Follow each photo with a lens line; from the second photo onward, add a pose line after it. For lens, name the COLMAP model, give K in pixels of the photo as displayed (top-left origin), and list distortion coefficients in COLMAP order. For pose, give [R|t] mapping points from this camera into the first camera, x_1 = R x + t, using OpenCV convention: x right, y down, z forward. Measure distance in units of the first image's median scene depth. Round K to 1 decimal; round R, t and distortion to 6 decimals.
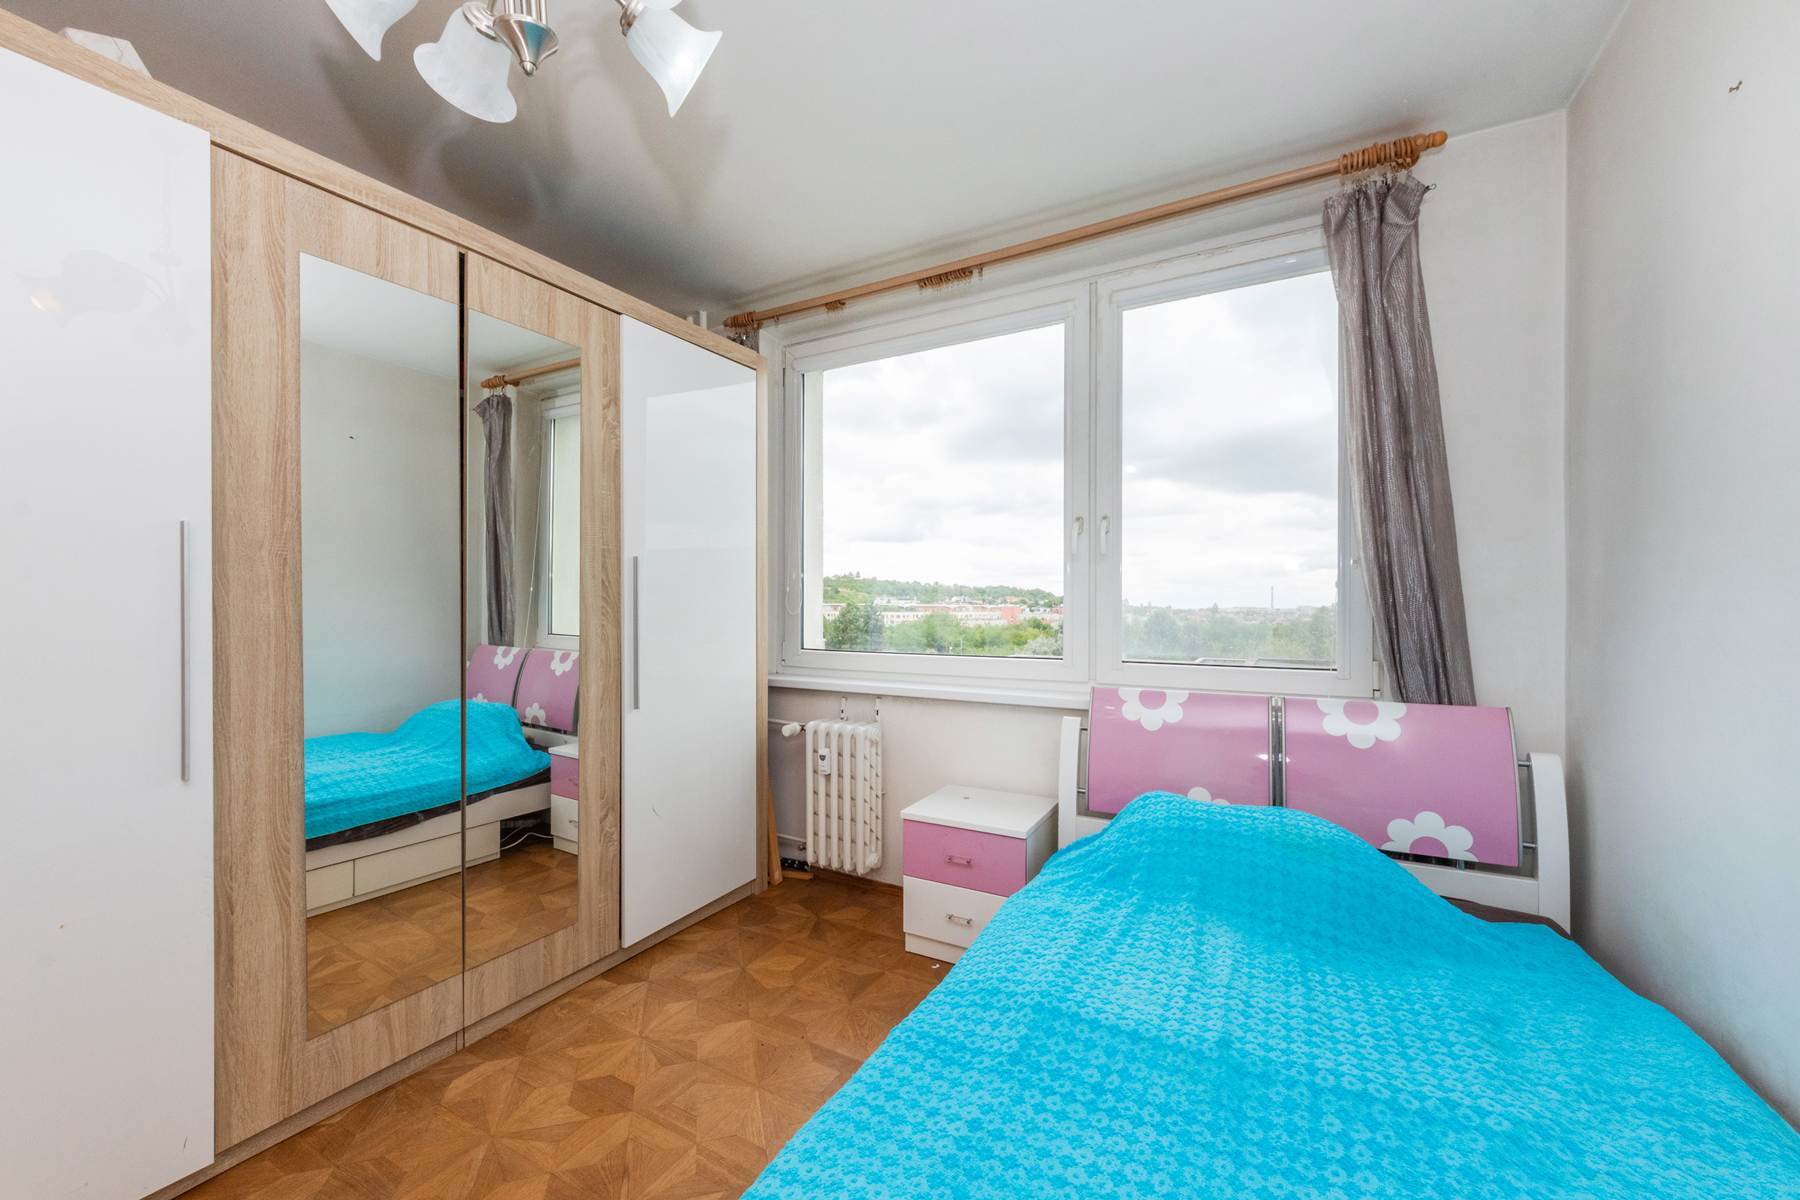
lens RADIAL K [[700.7, 0, 900.0], [0, 700.7, 600.0], [0, 0, 1]] dist [0.008999, 0.005123]
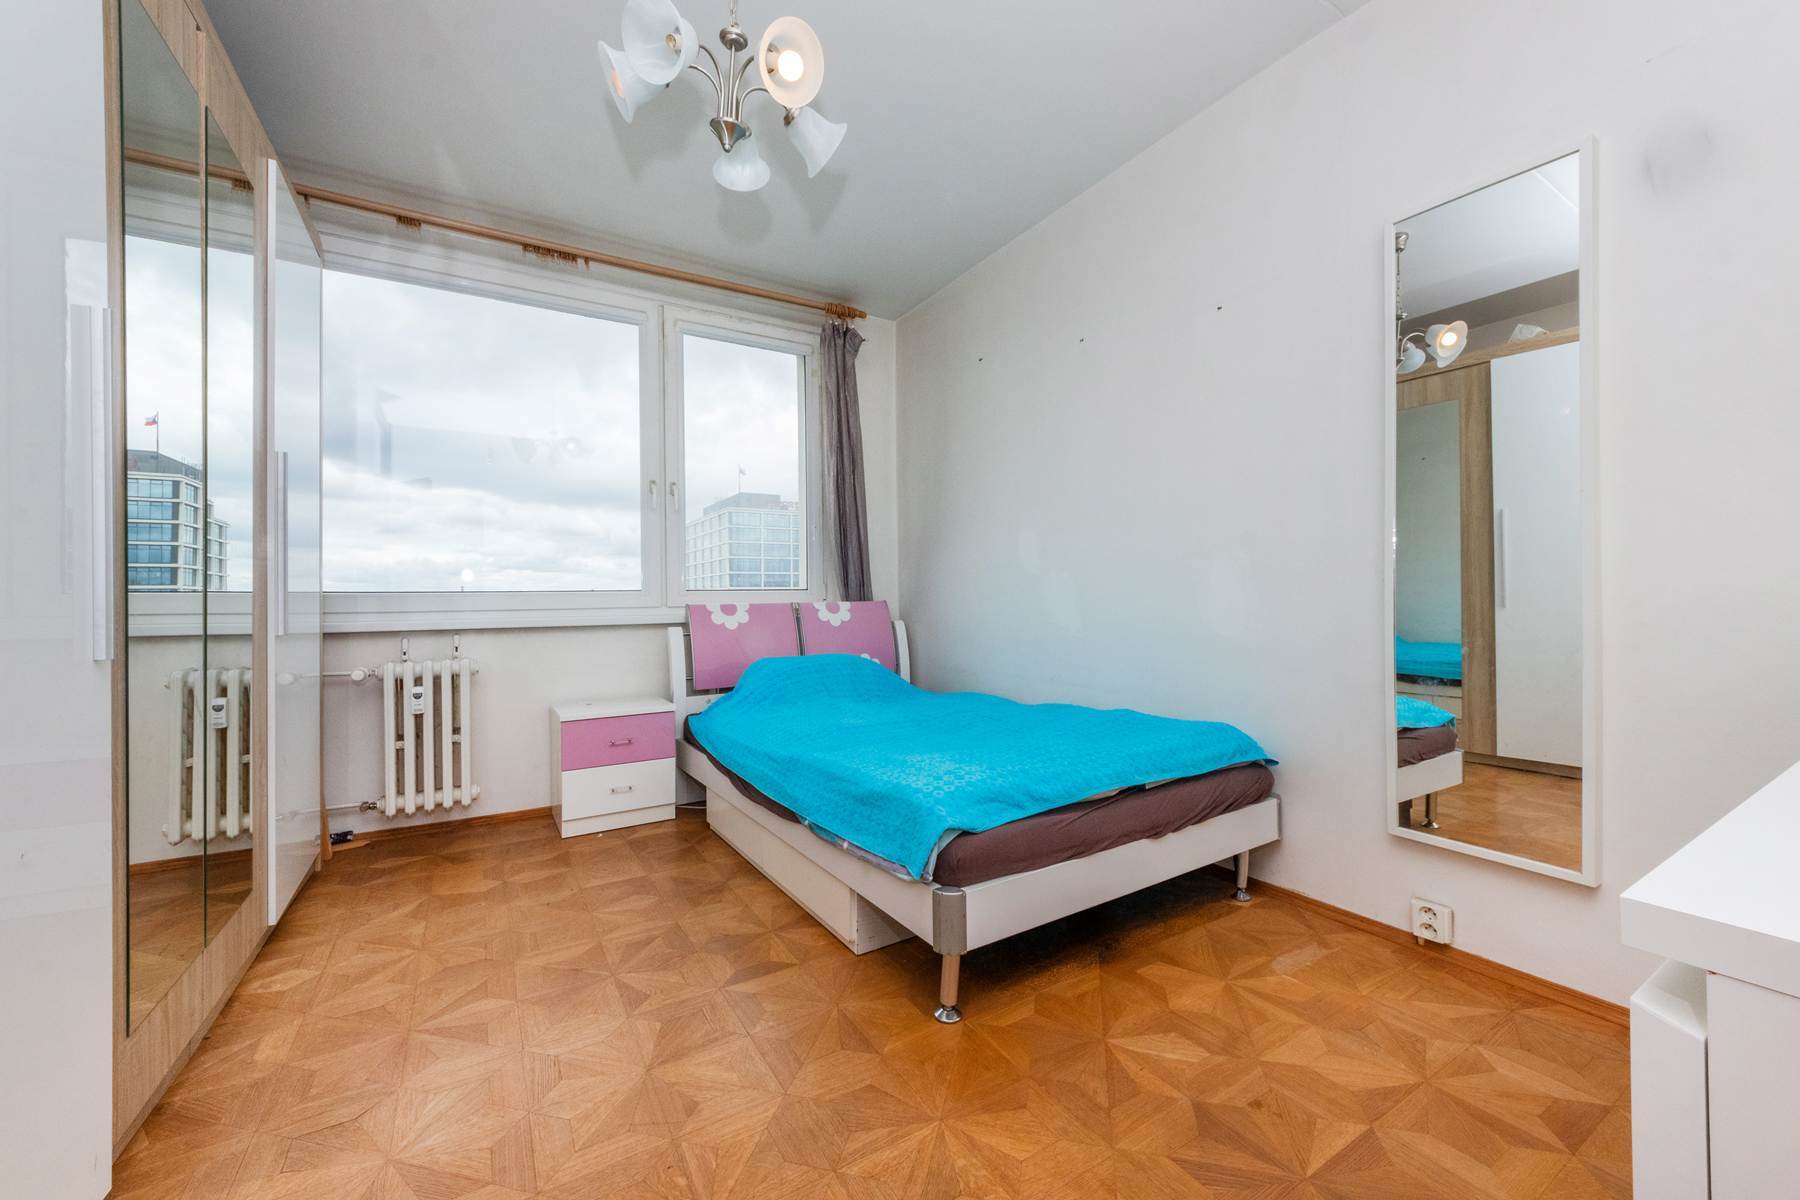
lens RADIAL K [[688.5, 0, 900.0], [0, 688.5, 600.0], [0, 0, 1]] dist [-0.013429, 0.005285]
pose [[0.504154, -0.013624, 0.863507, -0.718119], [0.007058, 0.999907, 0.011655, 0.106243], [-0.863585, 0.000219, 0.504203, -0.046998]]
